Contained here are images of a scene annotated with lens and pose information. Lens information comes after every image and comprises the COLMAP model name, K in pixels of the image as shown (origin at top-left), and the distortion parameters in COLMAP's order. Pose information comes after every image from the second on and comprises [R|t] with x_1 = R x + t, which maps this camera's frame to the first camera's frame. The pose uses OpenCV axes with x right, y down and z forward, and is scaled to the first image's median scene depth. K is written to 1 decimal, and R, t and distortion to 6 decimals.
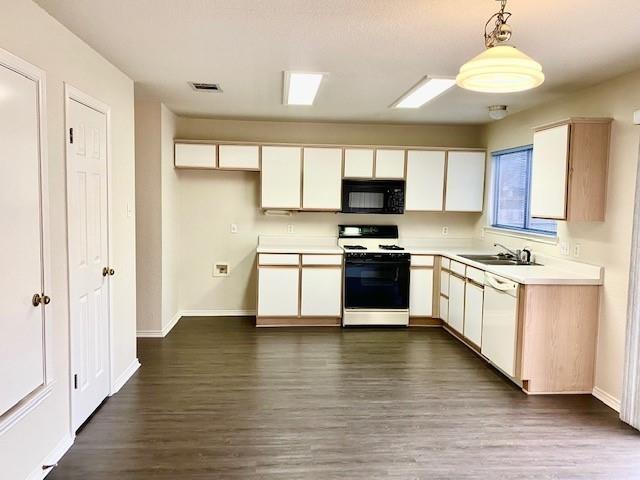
lens RADIAL K [[496.4, 0, 318.5], [0, 496.4, 230.2], [0, 0, 1]] dist [0.056907, -0.049029]
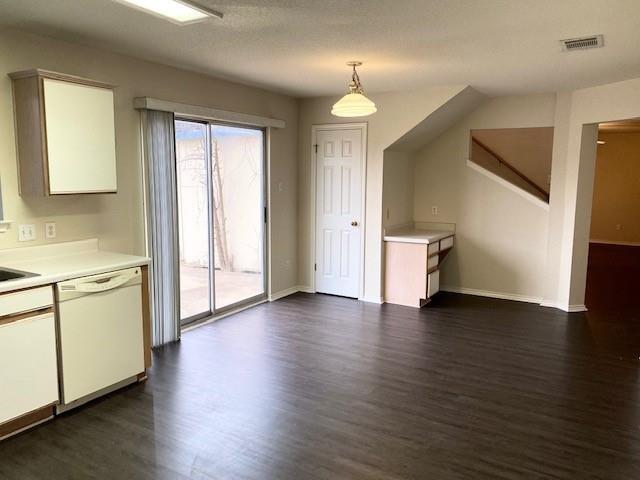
lens RADIAL K [[496.4, 0, 317.8], [0, 496.4, 239.9], [0, 0, 1]] dist [0.056907, -0.049029]
pose [[-0.823357, -0.100259, 0.558598, -0.241665], [0.011633, 0.981084, 0.193234, -0.075036], [-0.567405, 0.165598, -0.806616, 1.051813]]
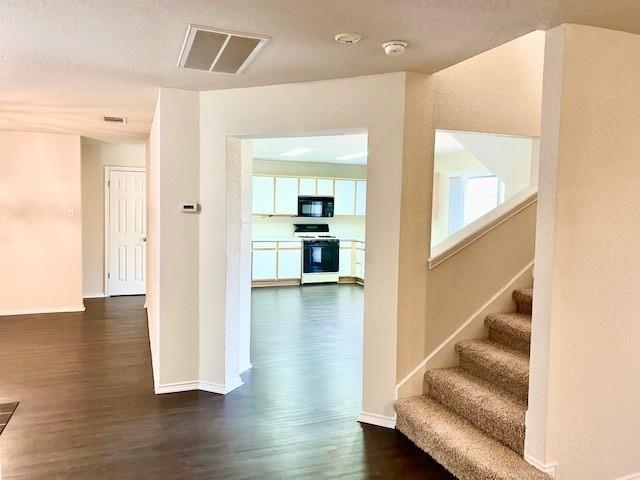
lens RADIAL K [[496.4, 0, 321.2], [0, 496.4, 242.2], [0, 0, 1]] dist [0.056907, -0.049029]
pose [[0.959478, -0.022599, 0.280877, -0.358747], [0.019545, 0.999716, 0.013671, 0.029531], [-0.281106, -0.007627, 0.959646, -0.634210]]
